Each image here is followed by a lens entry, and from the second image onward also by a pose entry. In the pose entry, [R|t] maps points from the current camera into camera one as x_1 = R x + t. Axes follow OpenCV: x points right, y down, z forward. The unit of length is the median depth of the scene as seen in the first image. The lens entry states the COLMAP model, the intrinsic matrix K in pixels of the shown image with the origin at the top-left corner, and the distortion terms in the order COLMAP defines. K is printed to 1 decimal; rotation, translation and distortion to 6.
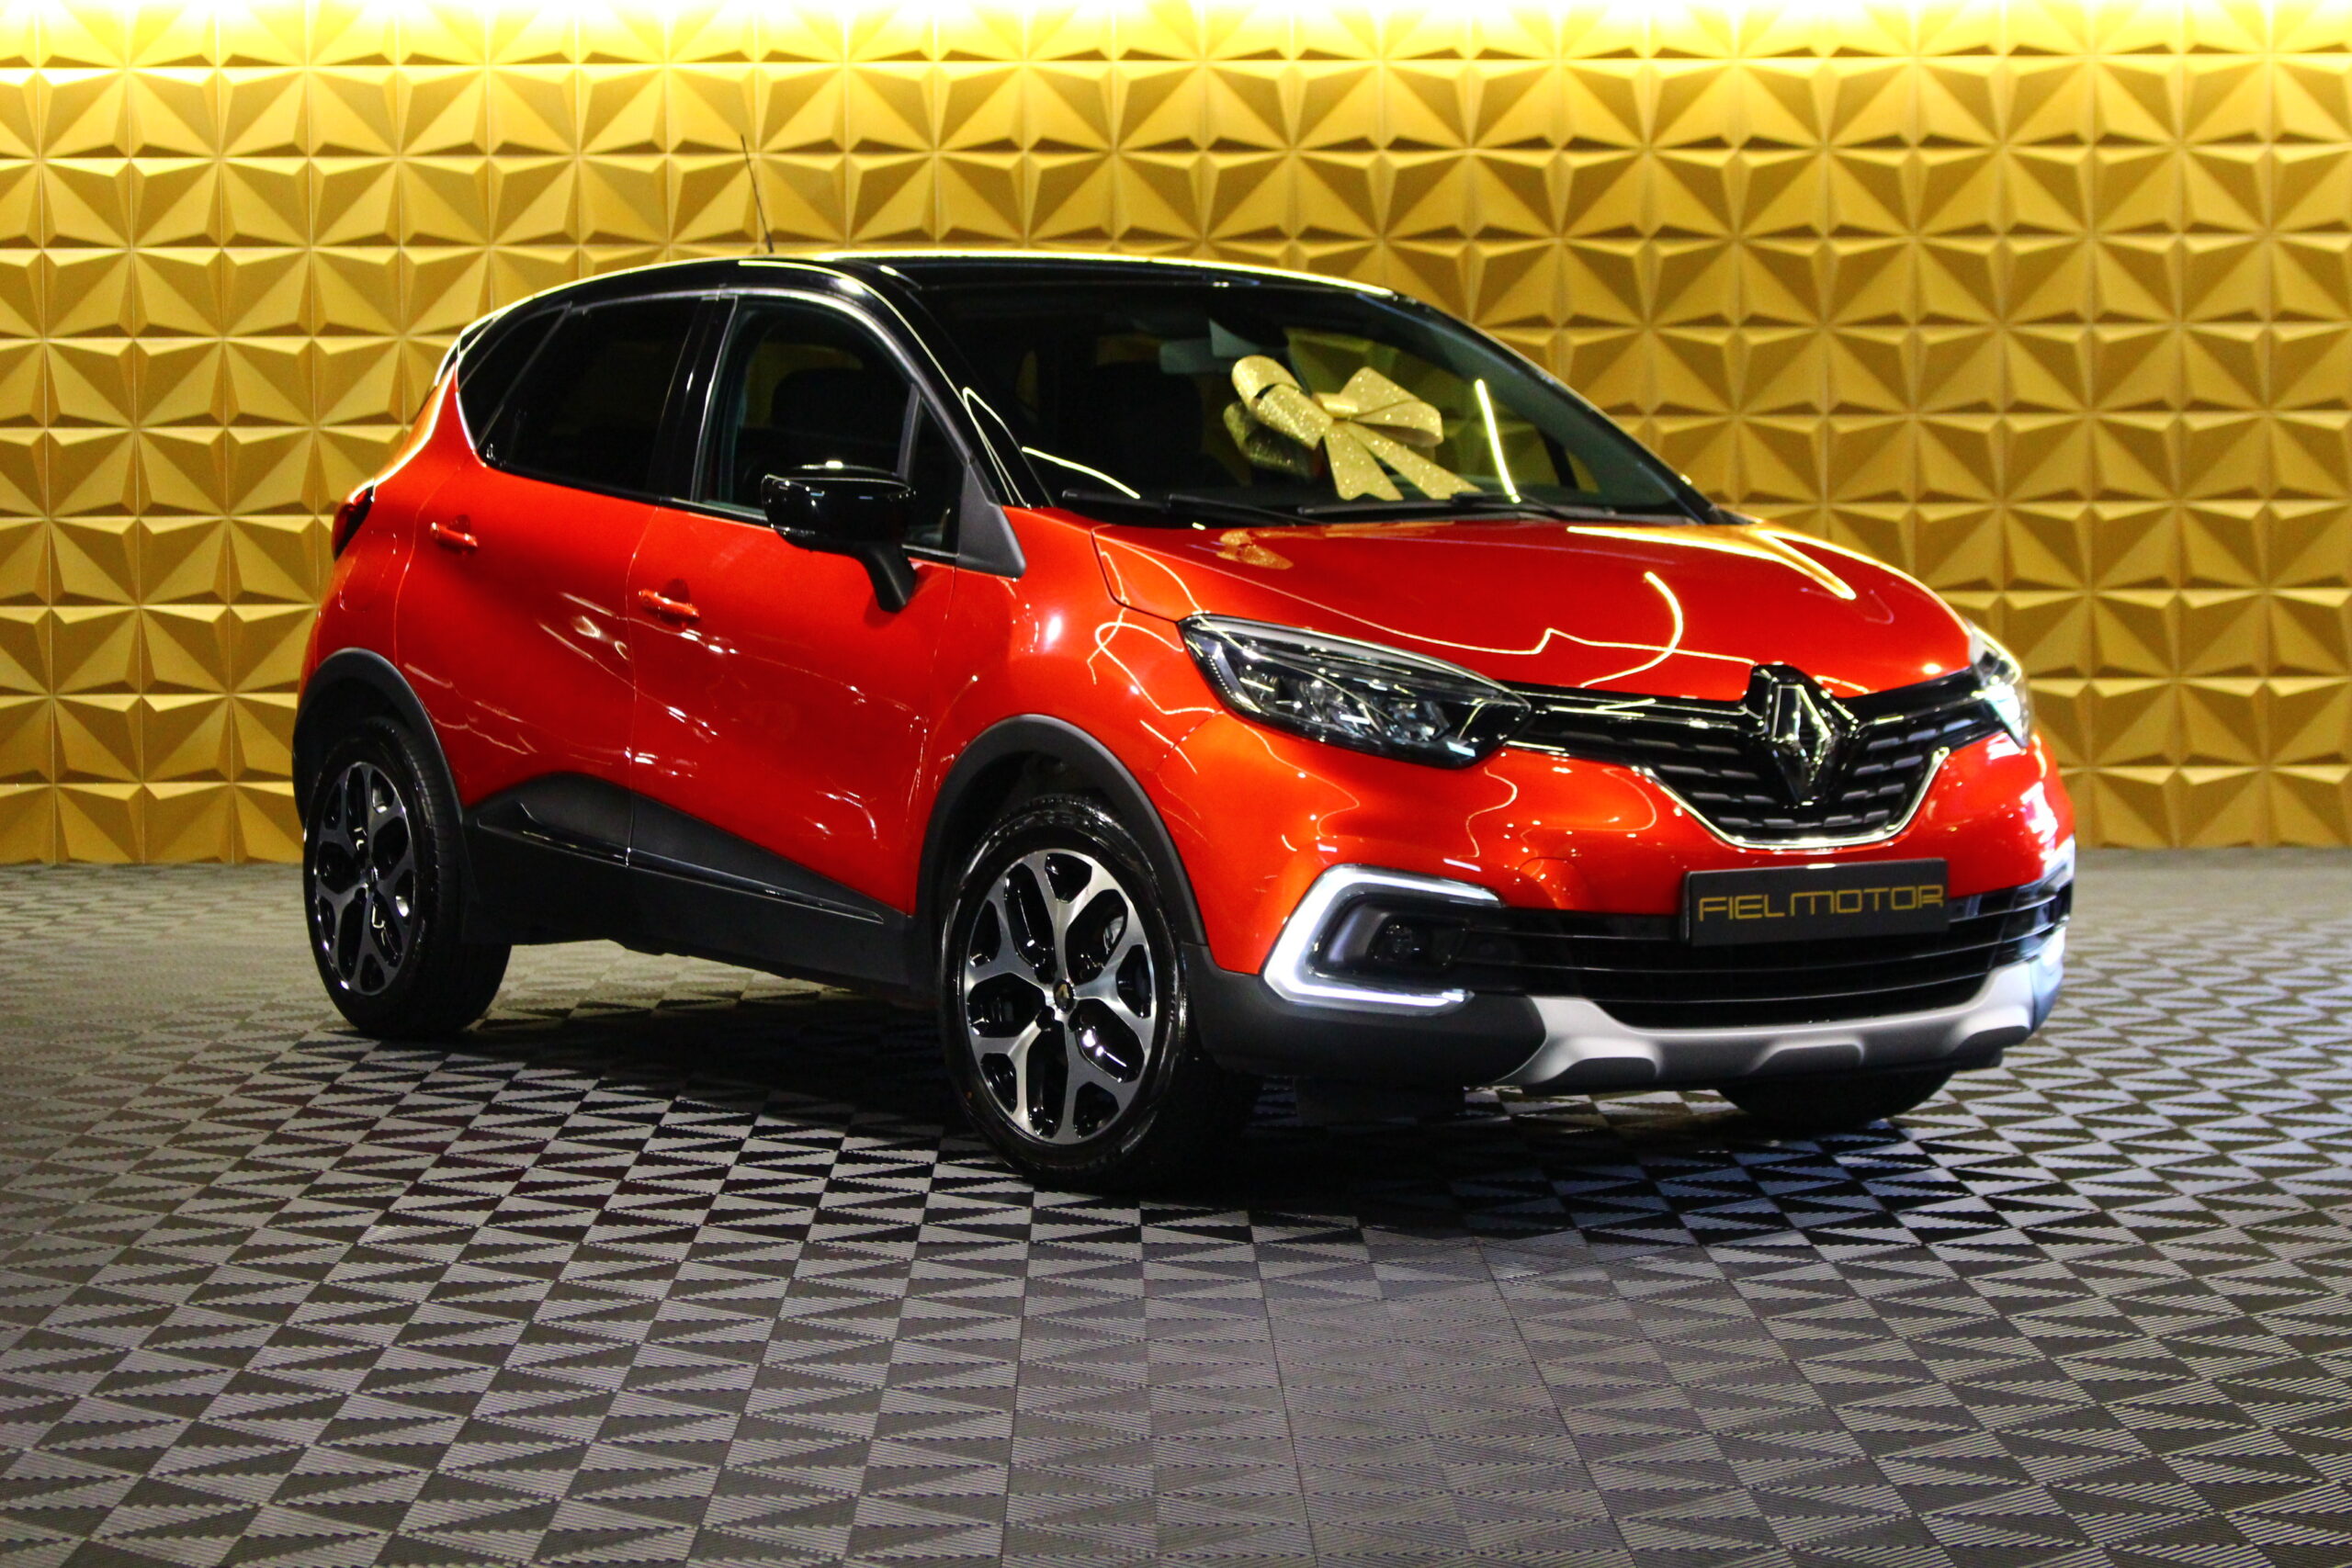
lens RADIAL K [[4432.3, 0, 1179.6], [0, 4432.3, 724.7], [0, 0, 1]] dist [-0.048580, -0.130102]
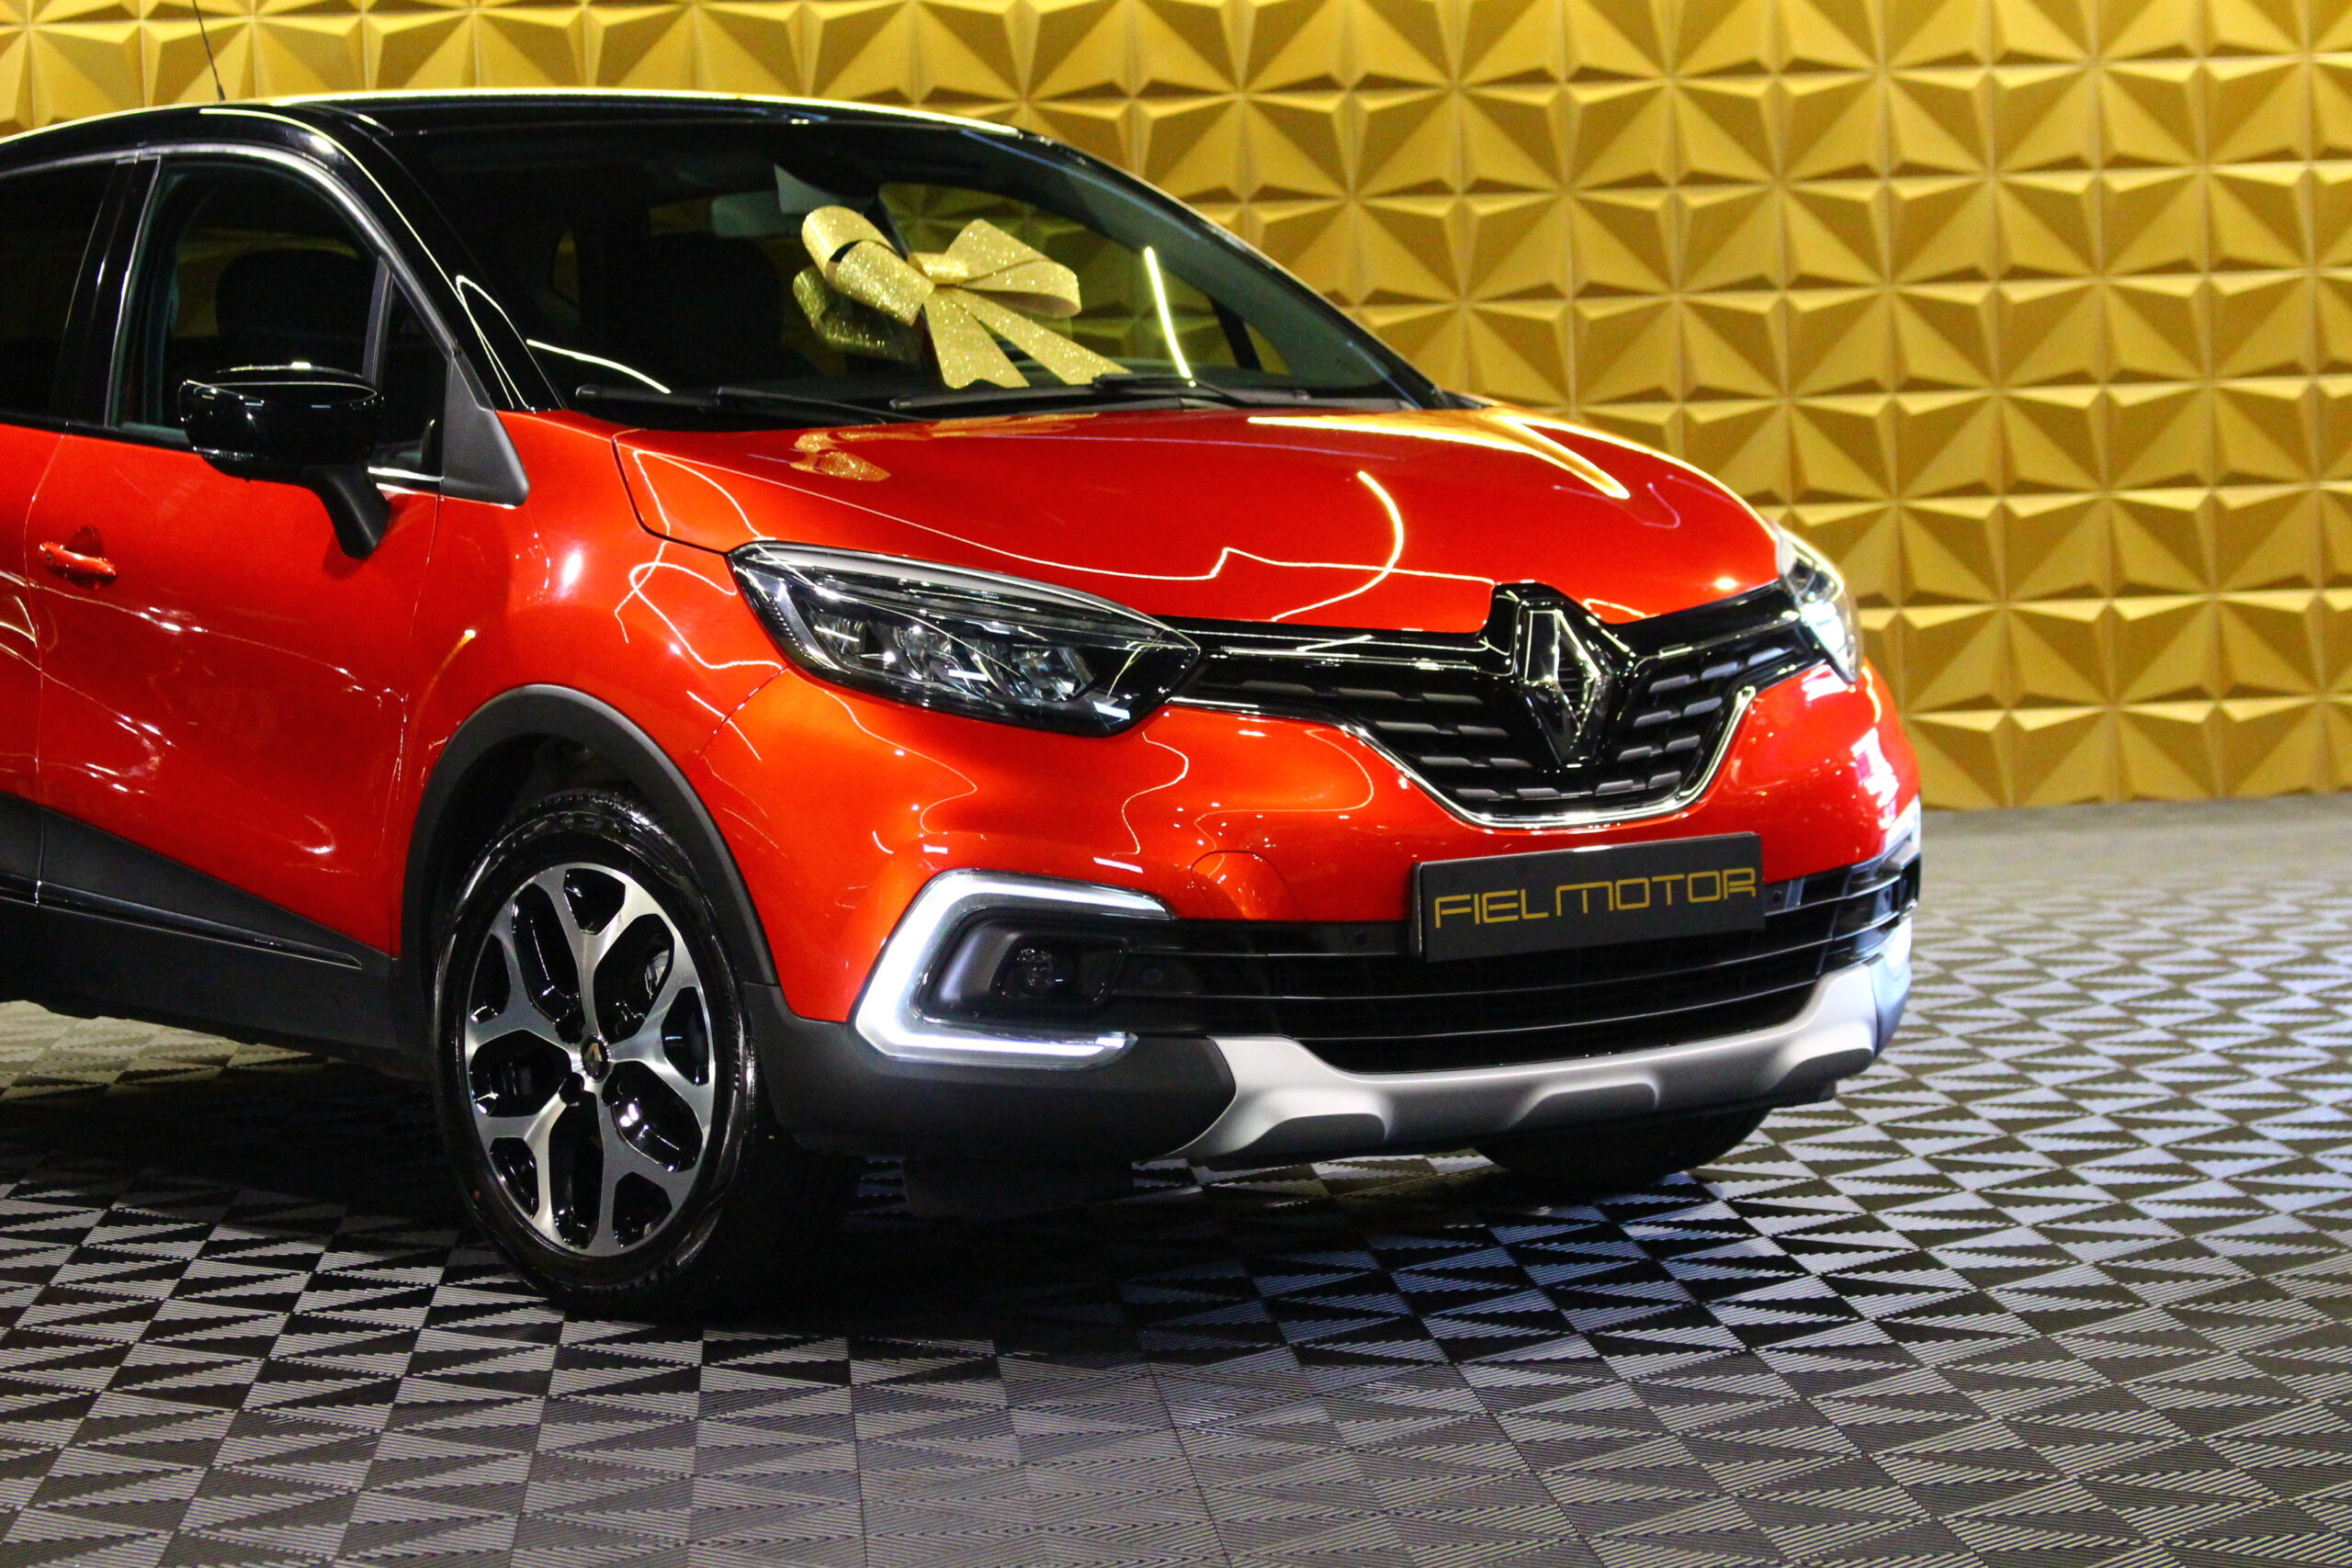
lens RADIAL K [[4439.9, 0, 1176.0], [0, 4439.9, 784.0], [0, 0, 1]] dist [-0.069987, -0.088860]
pose [[0.997743, -0.036113, 0.056607, 0.030950], [0.035249, 0.999247, 0.016192, 0.006124], [-0.057149, -0.014160, 0.998265, 0.245711]]
